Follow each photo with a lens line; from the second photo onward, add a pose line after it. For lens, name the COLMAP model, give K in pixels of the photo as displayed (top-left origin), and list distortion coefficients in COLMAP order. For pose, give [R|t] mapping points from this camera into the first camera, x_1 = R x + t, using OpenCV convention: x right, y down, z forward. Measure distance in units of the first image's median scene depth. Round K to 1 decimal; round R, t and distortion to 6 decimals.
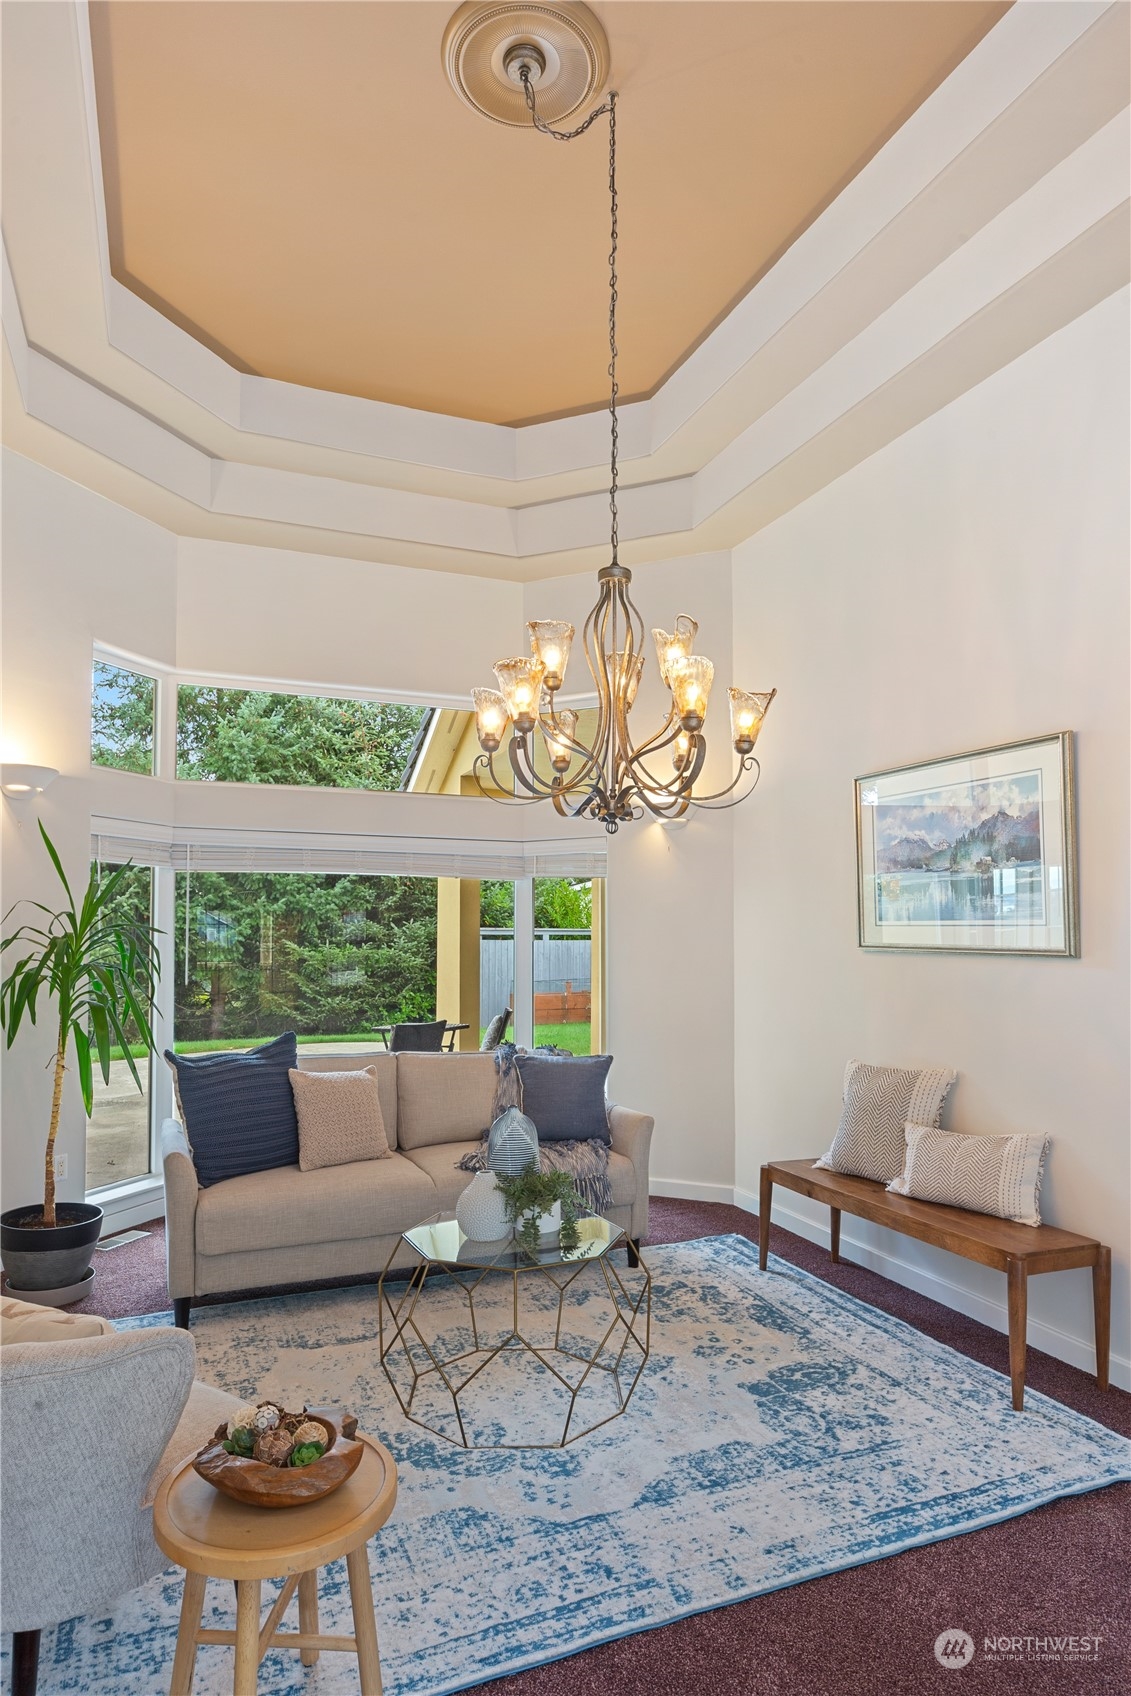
lens RADIAL K [[989.6, 0, 563.4], [0, 989.6, 889.1], [0, 0, 1]] dist [0.000734, -0.000263]
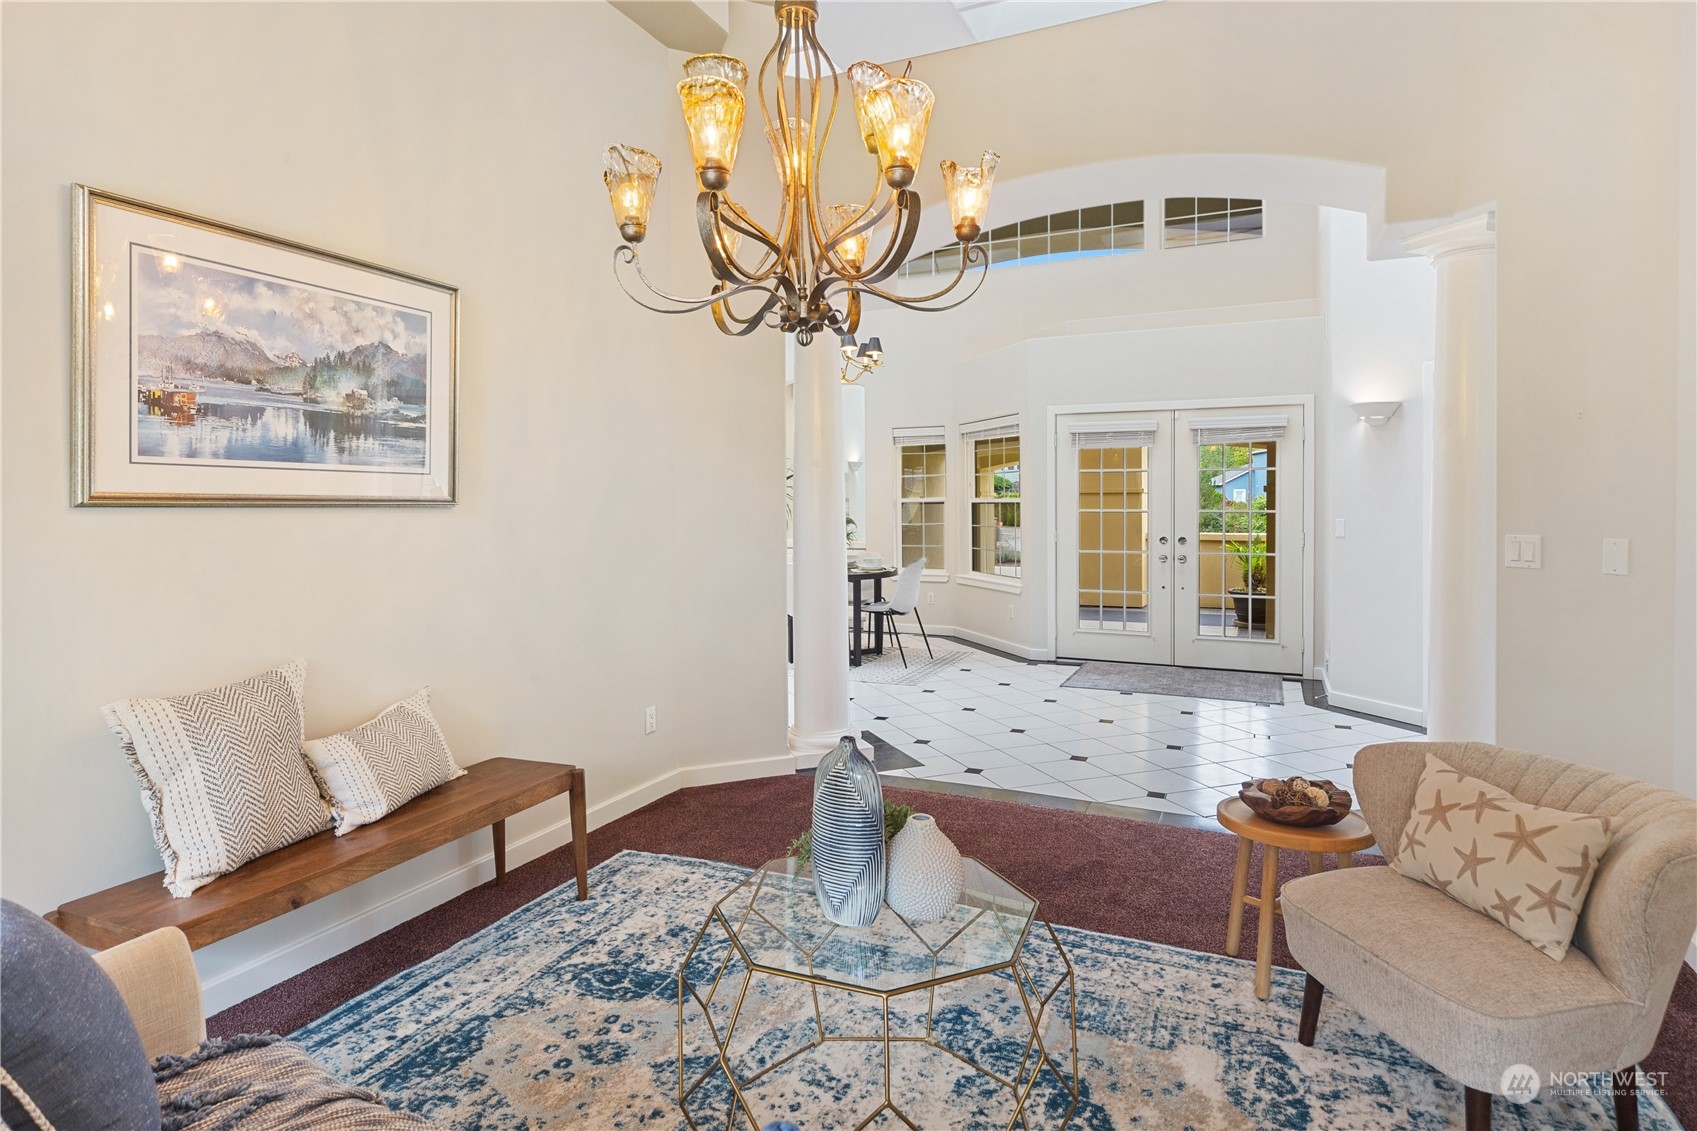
lens RADIAL K [[904.4, 0, 846.0], [0, 904.4, 508.3], [0, 0, 1]] dist [-0.002336, 0.001414]
pose [[-0.679439, -0.003598, 0.733724, -0.425594], [-0.031102, 0.999230, -0.023900, 0.075133], [-0.733073, -0.039059, -0.679028, 1.250775]]
